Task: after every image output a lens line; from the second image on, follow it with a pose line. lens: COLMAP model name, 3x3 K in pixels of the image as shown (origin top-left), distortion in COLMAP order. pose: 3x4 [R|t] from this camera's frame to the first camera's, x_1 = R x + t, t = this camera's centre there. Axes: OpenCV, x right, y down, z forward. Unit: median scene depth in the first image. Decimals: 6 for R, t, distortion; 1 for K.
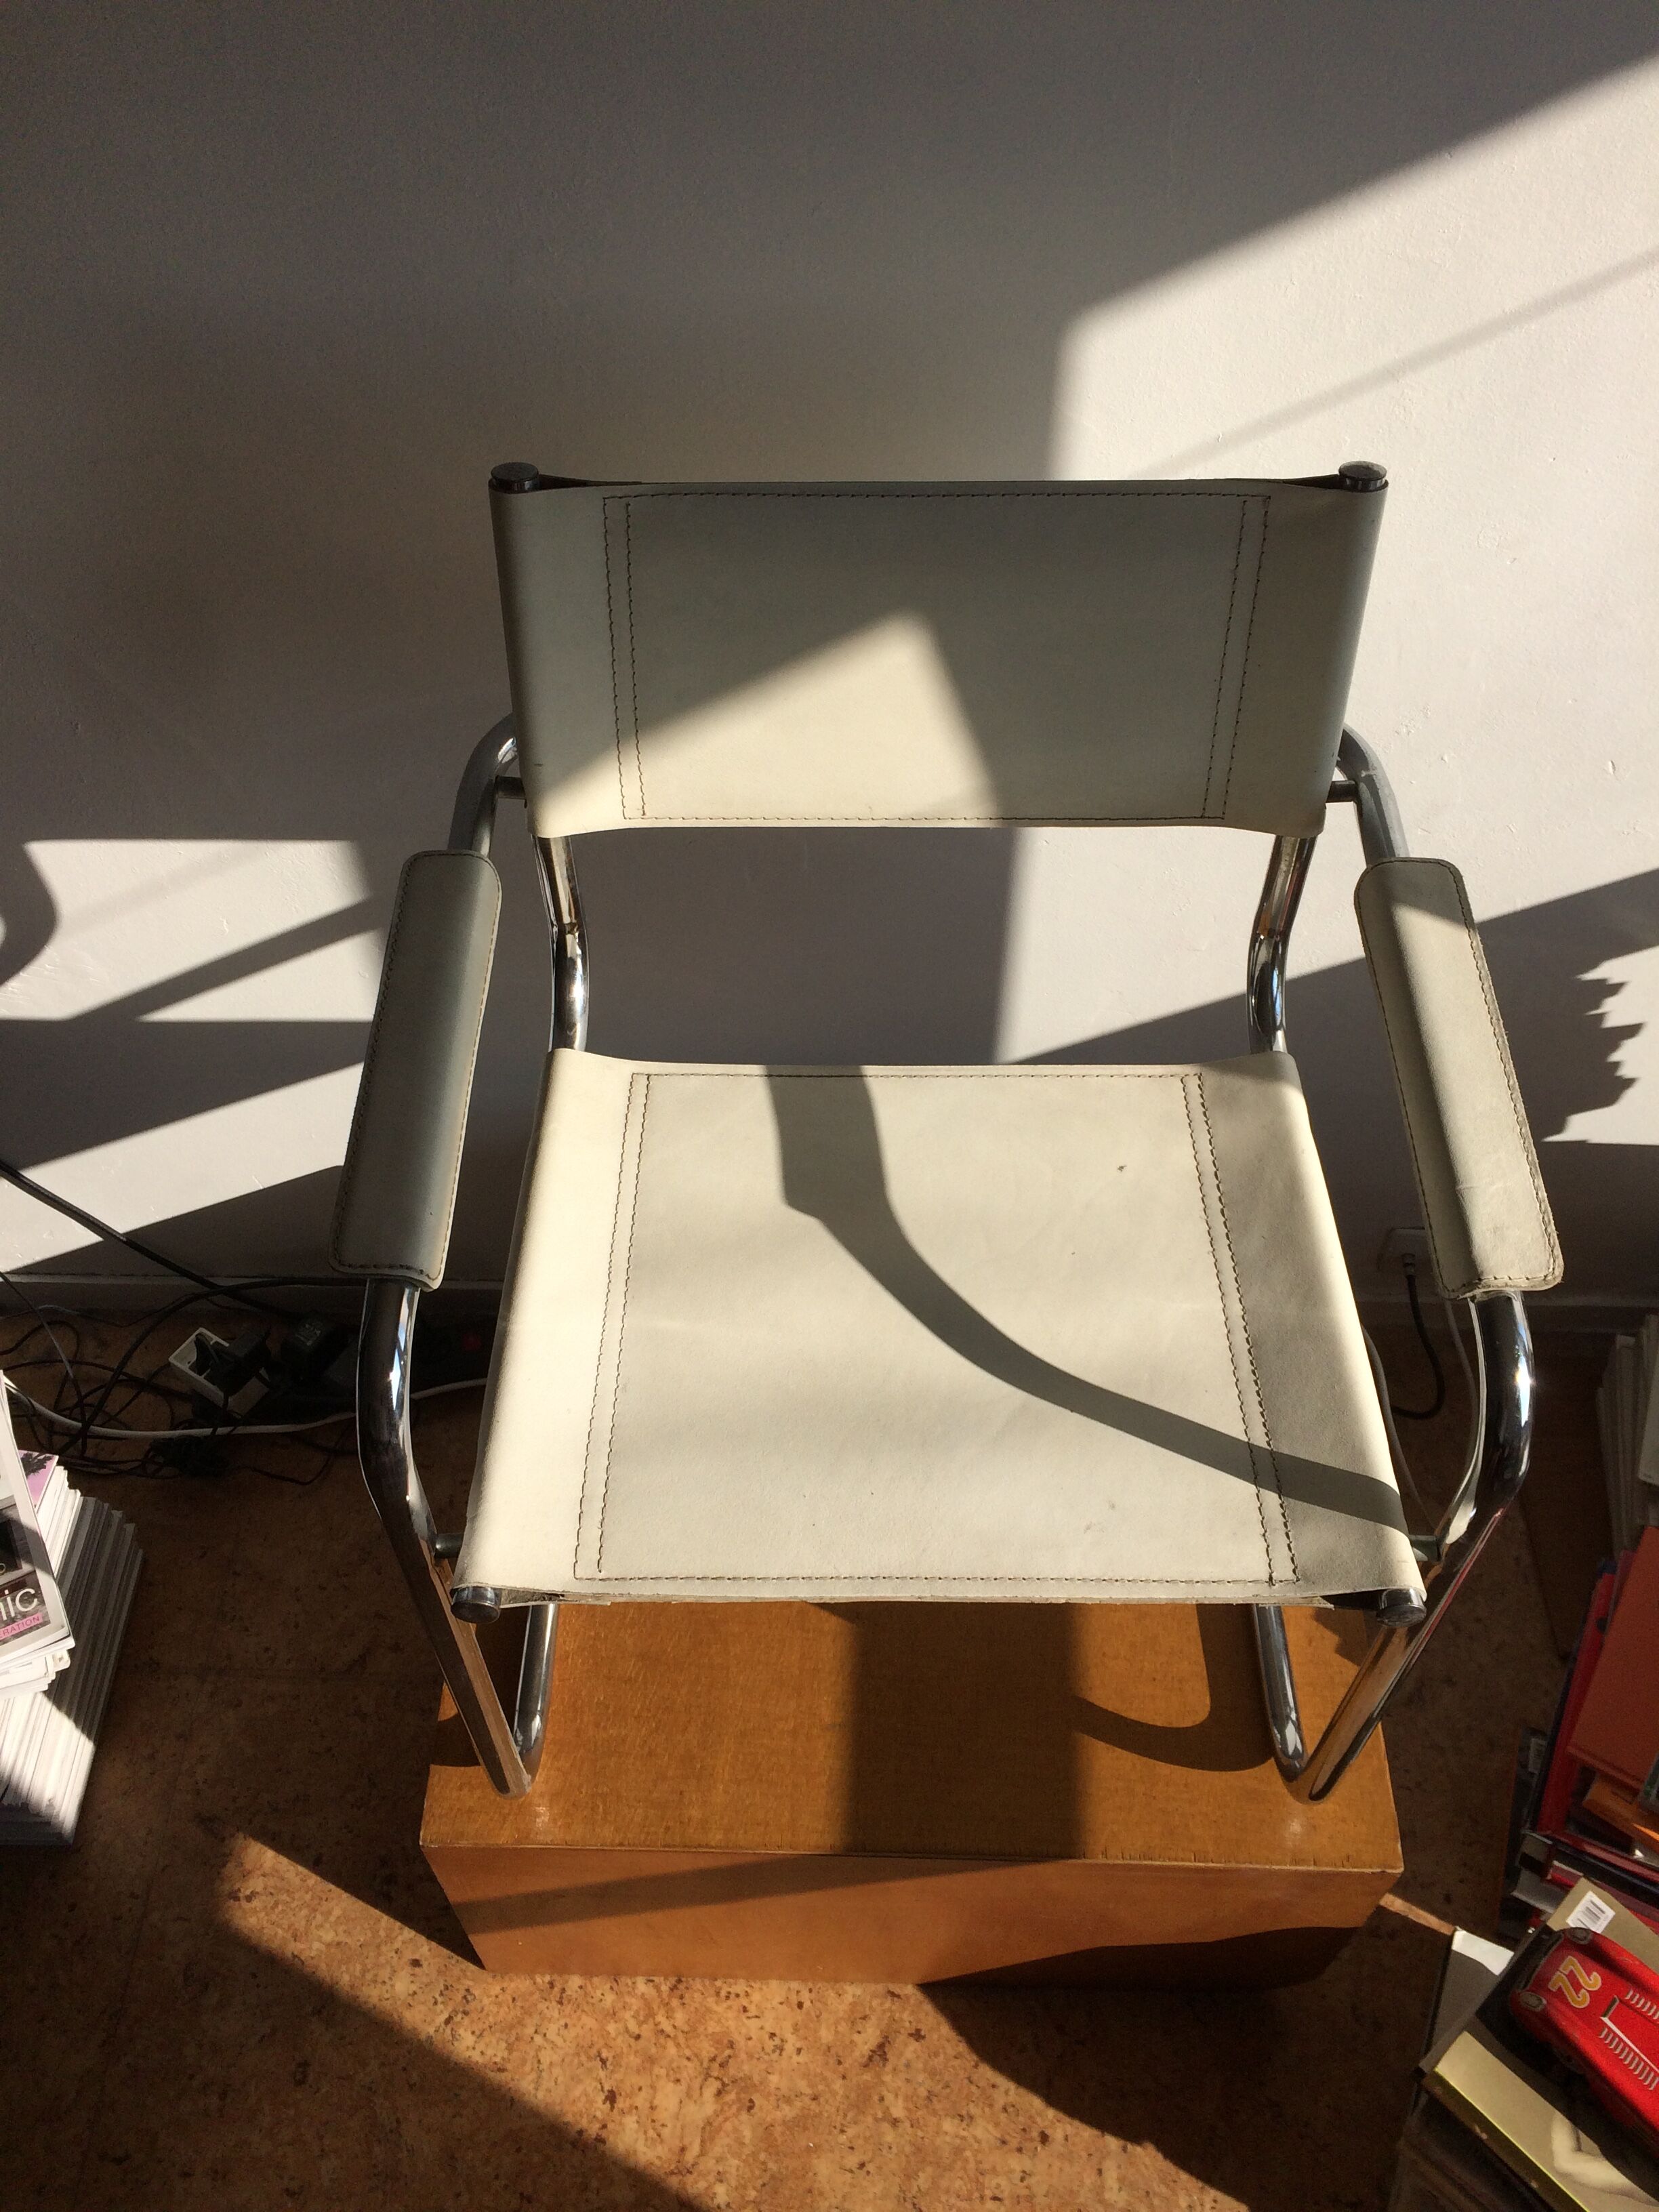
lens RADIAL K [[1874.2, 0, 829.5], [0, 1874.2, 1106.0], [0, 0, 1]] dist [0.070810, -0.092590]
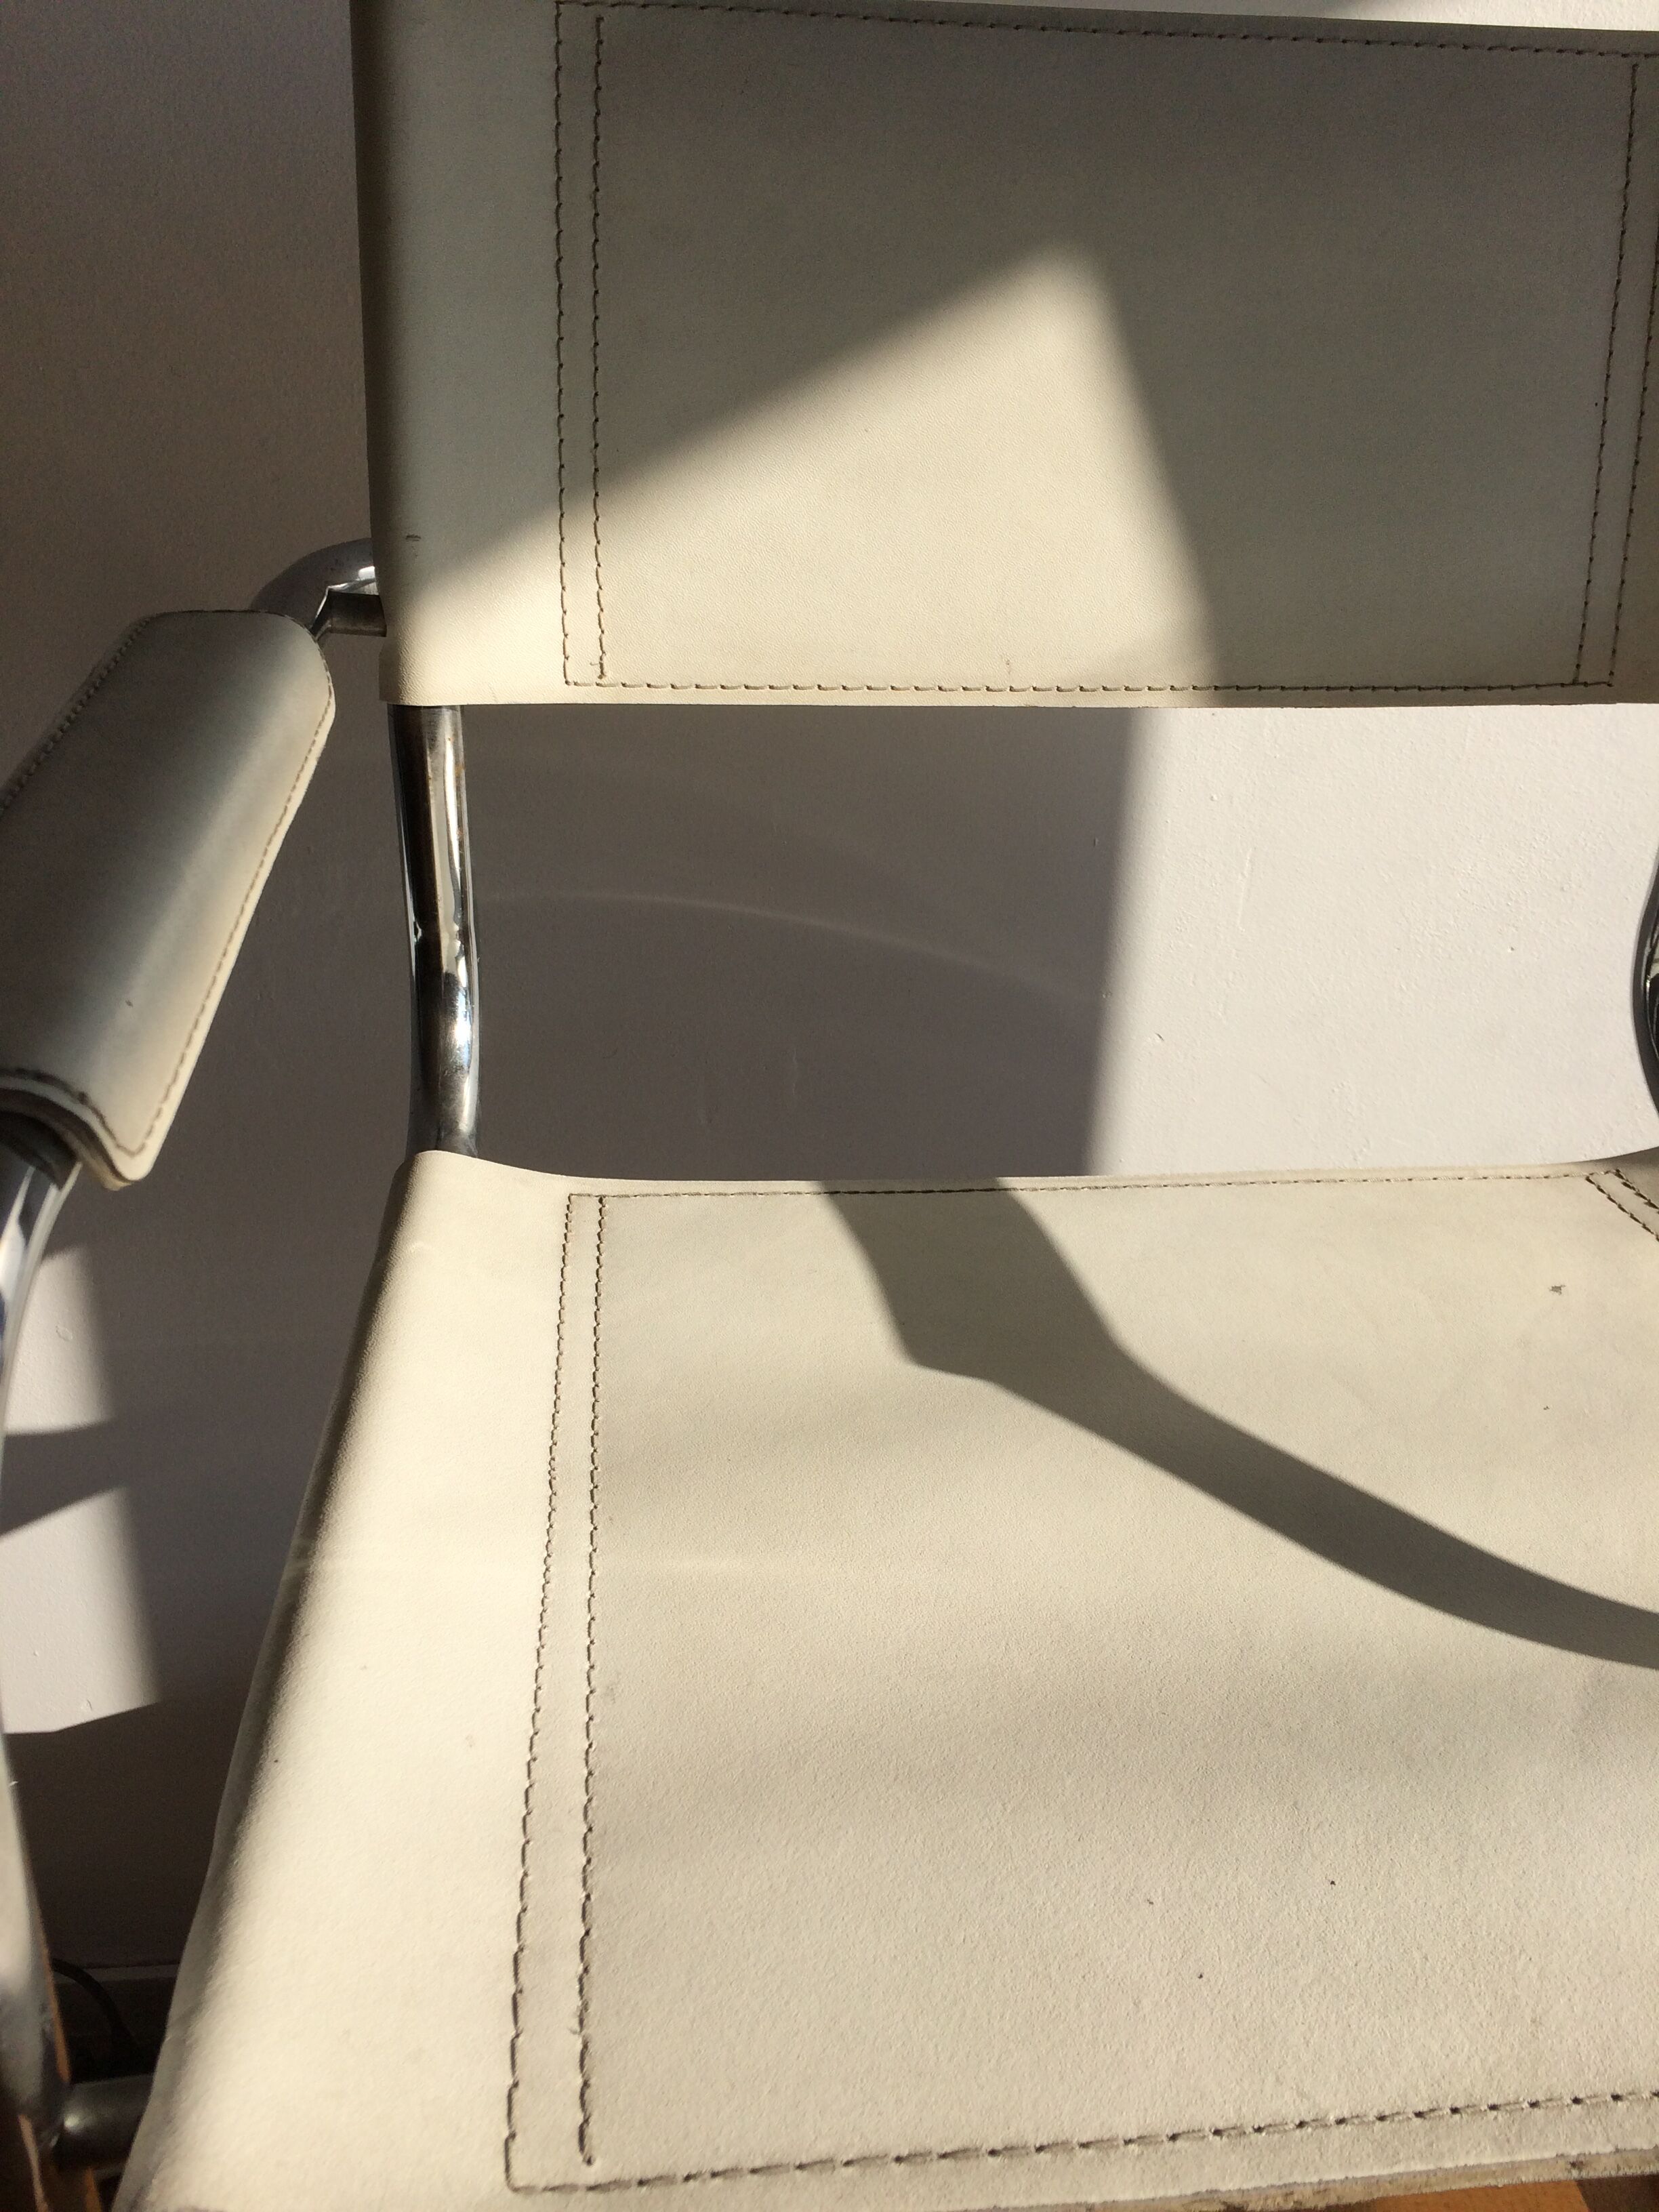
lens RADIAL K [[1976.4, 0, 870.6], [0, 1976.4, 1053.8], [0, 0, 1]] dist [0.153925, -0.185216]
pose [[0.990935, -0.018069, 0.133125, -0.100002], [0.073211, 0.903481, -0.422328, 0.193753], [-0.112645, 0.428246, 0.896614, 0.516703]]
